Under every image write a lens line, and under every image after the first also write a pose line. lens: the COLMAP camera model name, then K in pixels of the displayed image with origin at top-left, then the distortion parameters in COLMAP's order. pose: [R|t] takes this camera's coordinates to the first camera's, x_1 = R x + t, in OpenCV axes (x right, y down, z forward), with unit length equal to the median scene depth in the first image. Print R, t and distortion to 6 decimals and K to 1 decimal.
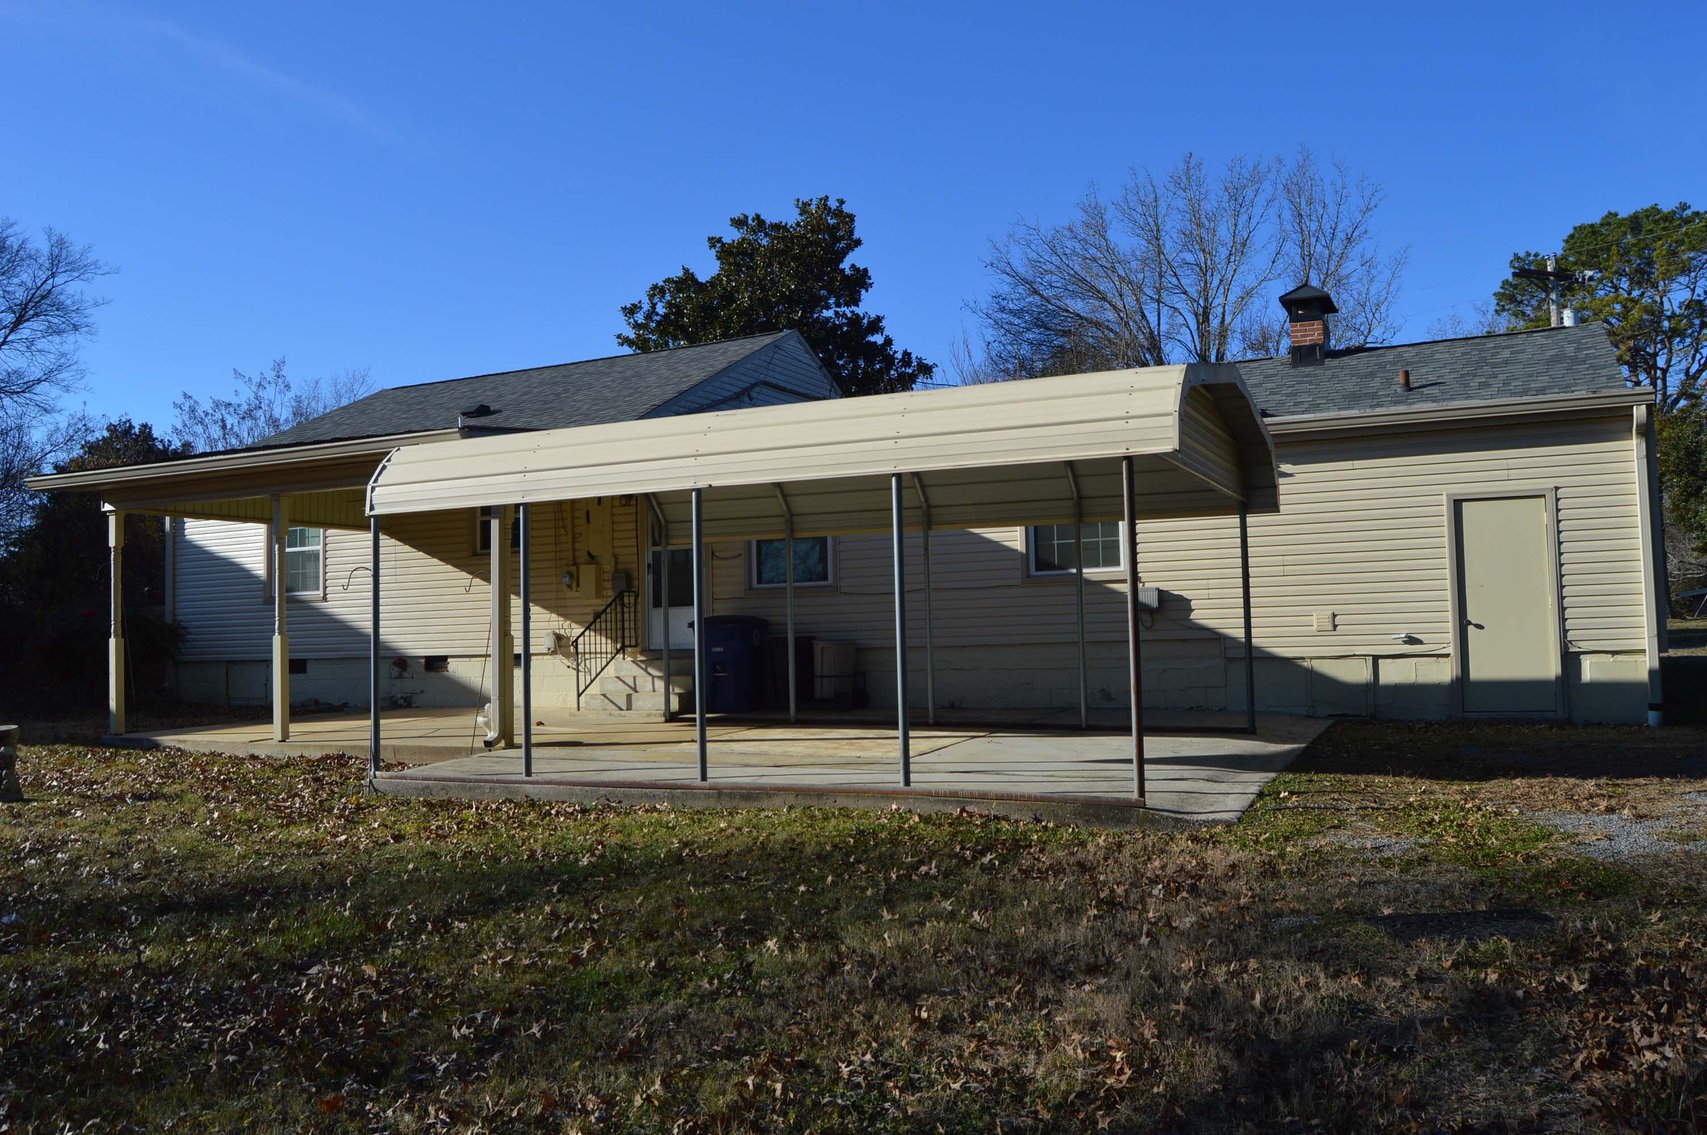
lens RADIAL K [[1372.6, 0, 853.3], [0, 1372.6, 566.5], [0, 0, 1]] dist [-0.082553, 0.009439]
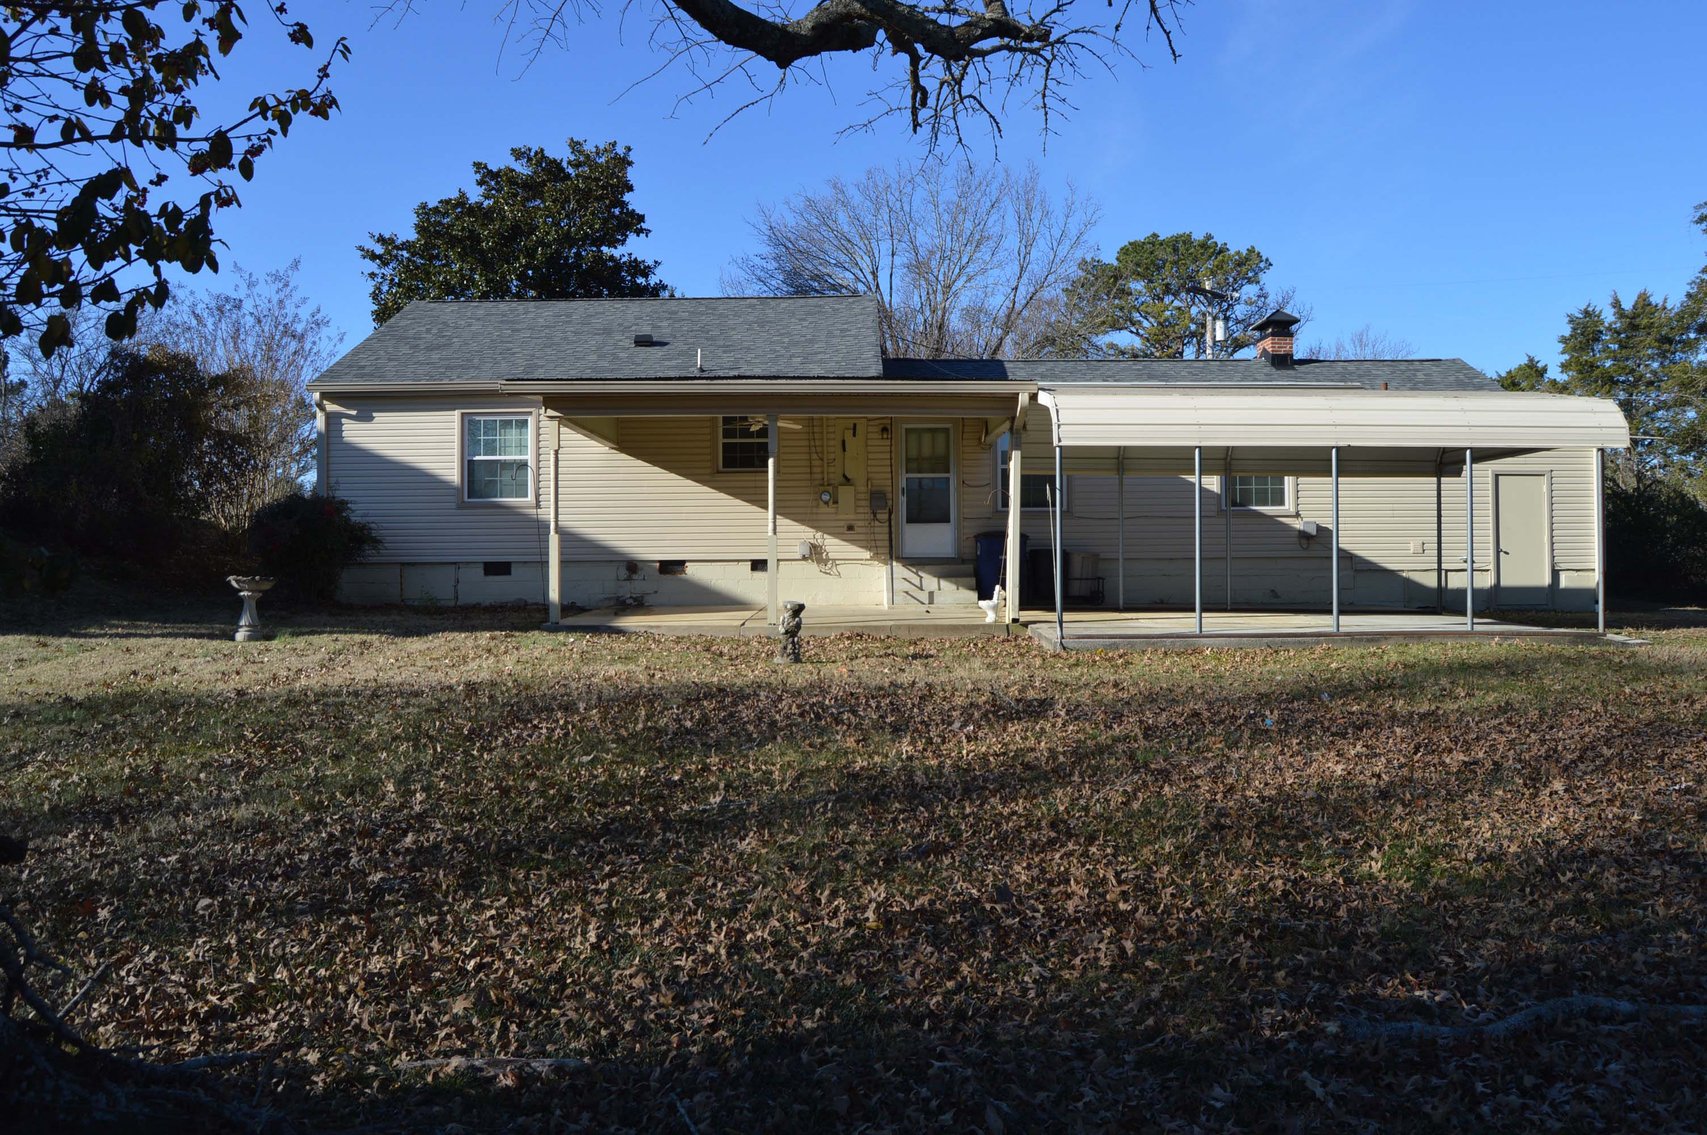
lens RADIAL K [[1372.6, 0, 853.3], [0, 1372.6, 566.5], [0, 0, 1]] dist [-0.082553, 0.009439]
pose [[0.900225, 0.021120, 0.434913, -0.699405], [-0.040461, 0.998559, 0.035260, 0.026089], [-0.433542, -0.049339, 0.899782, -0.087601]]
